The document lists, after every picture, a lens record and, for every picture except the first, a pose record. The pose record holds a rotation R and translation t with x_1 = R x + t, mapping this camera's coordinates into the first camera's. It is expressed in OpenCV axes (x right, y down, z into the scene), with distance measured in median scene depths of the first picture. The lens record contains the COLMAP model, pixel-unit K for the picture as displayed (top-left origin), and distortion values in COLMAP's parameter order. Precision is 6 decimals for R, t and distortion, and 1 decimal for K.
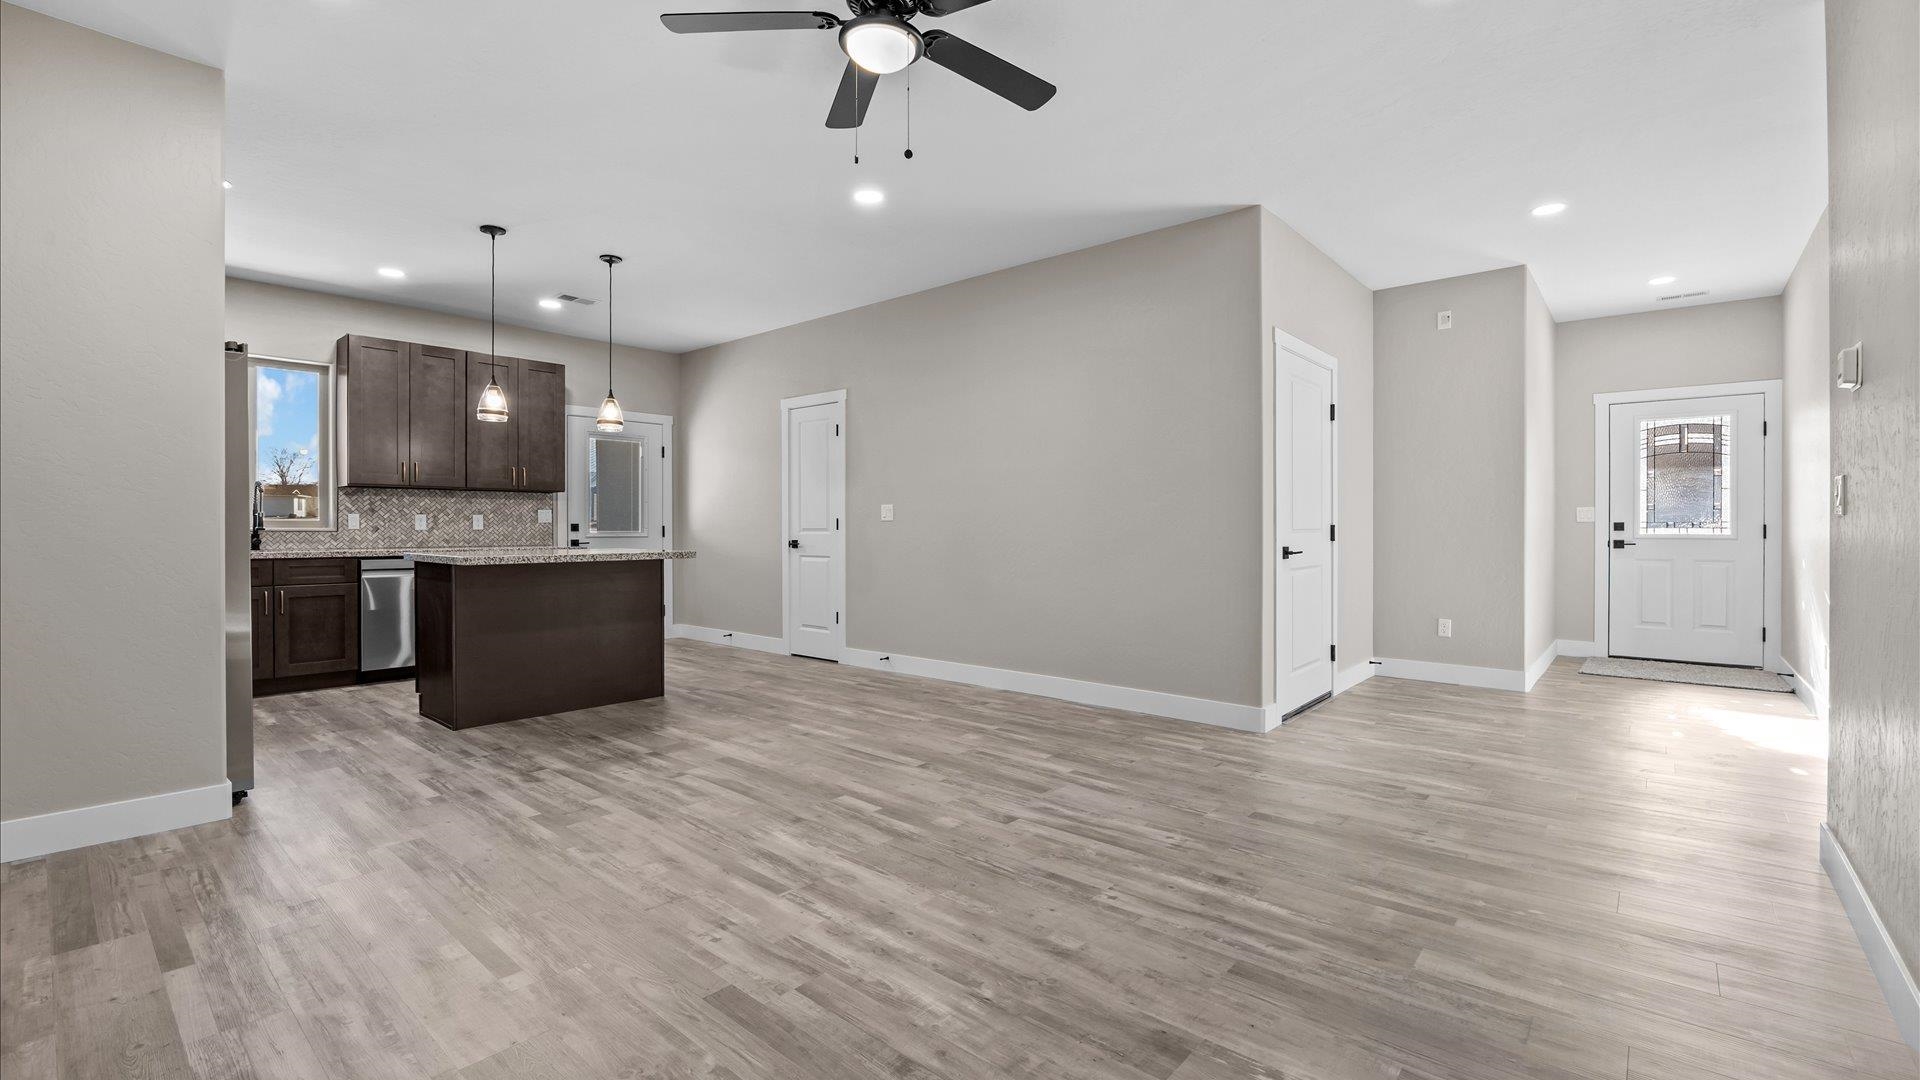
lens RADIAL K [[815.2, 0, 925.6], [0, 815.2, 537.1], [0, 0, 1]] dist [-0.020230, 0.001420]
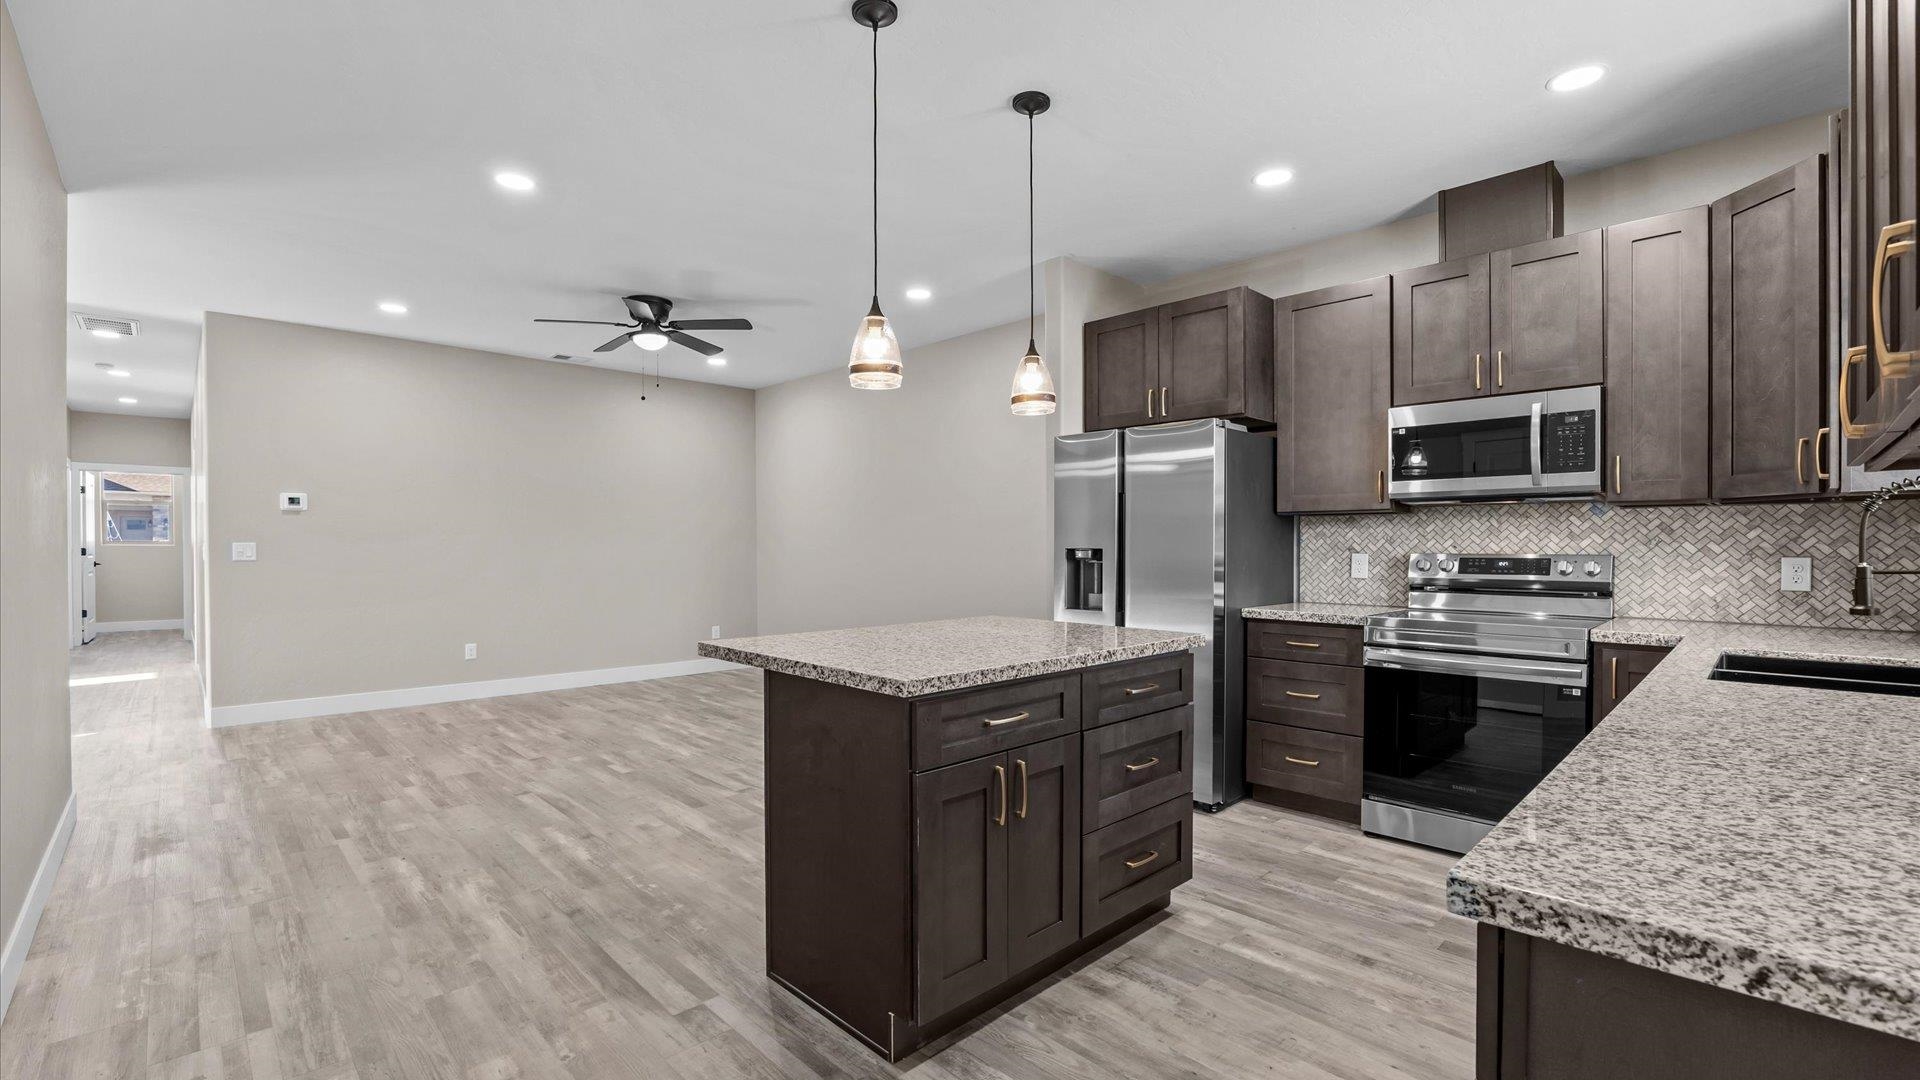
lens RADIAL K [[815.2, 0, 948.5], [0, 815.2, 551.0], [0, 0, 1]] dist [-0.020230, 0.001420]
pose [[-0.998284, 0.000236, 0.058559, -0.778994], [0.001512, 0.999762, 0.021742, -0.083355], [-0.058540, 0.021793, -0.998047, 2.507060]]
